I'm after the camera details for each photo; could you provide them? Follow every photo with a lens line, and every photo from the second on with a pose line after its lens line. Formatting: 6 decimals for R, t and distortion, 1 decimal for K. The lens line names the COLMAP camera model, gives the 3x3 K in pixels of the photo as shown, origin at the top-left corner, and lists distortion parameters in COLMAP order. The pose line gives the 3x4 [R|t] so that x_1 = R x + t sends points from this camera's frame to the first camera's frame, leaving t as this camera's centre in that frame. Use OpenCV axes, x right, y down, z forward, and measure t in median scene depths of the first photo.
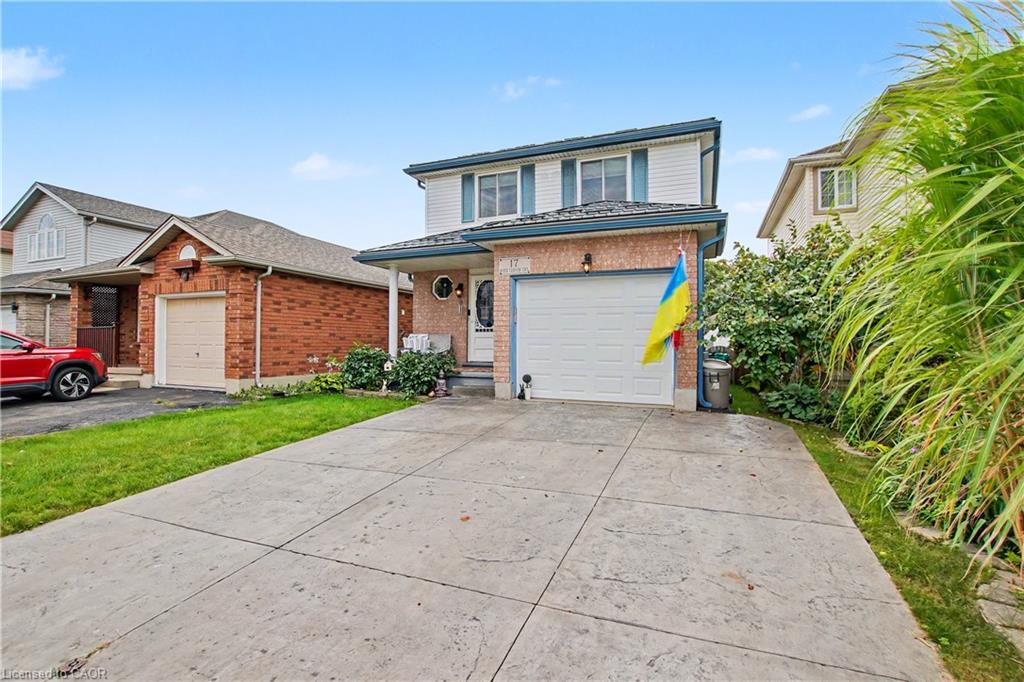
lens RADIAL K [[479.2, 0, 509.3], [0, 479.2, 339.8], [0, 0, 1]] dist [-0.028427, 0.000867]
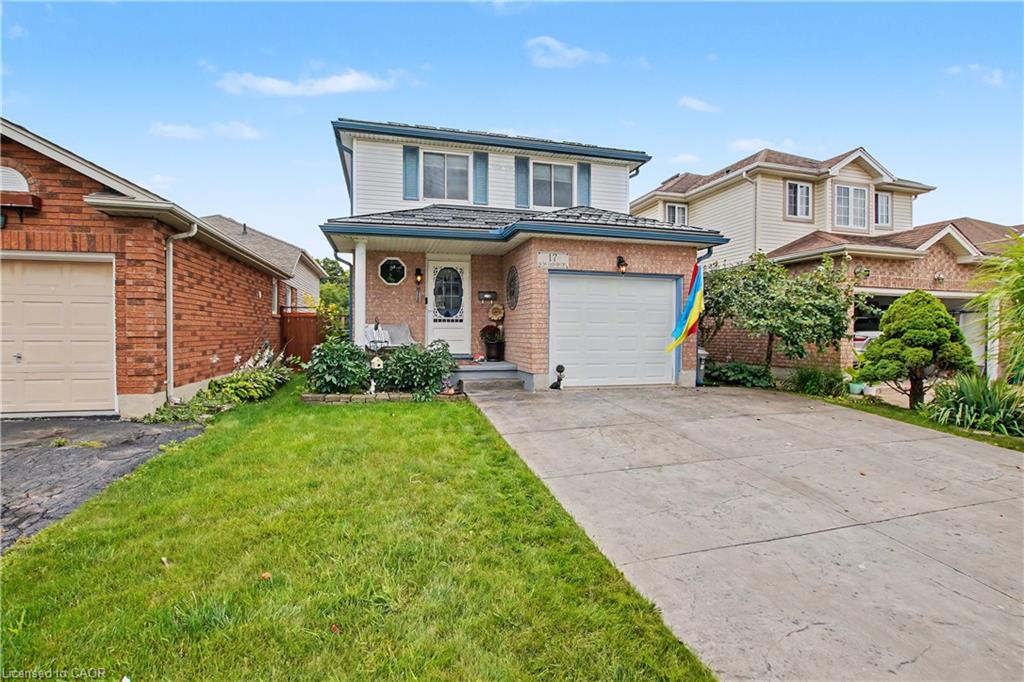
lens RADIAL K [[479.2, 0, 509.5], [0, 479.2, 339.4], [0, 0, 1]] dist [-0.028427, 0.000867]
pose [[0.796837, -0.013530, 0.604042, -0.554290], [-0.003694, 0.999621, 0.027264, -0.009830], [-0.604183, -0.023956, 0.796486, 0.187632]]
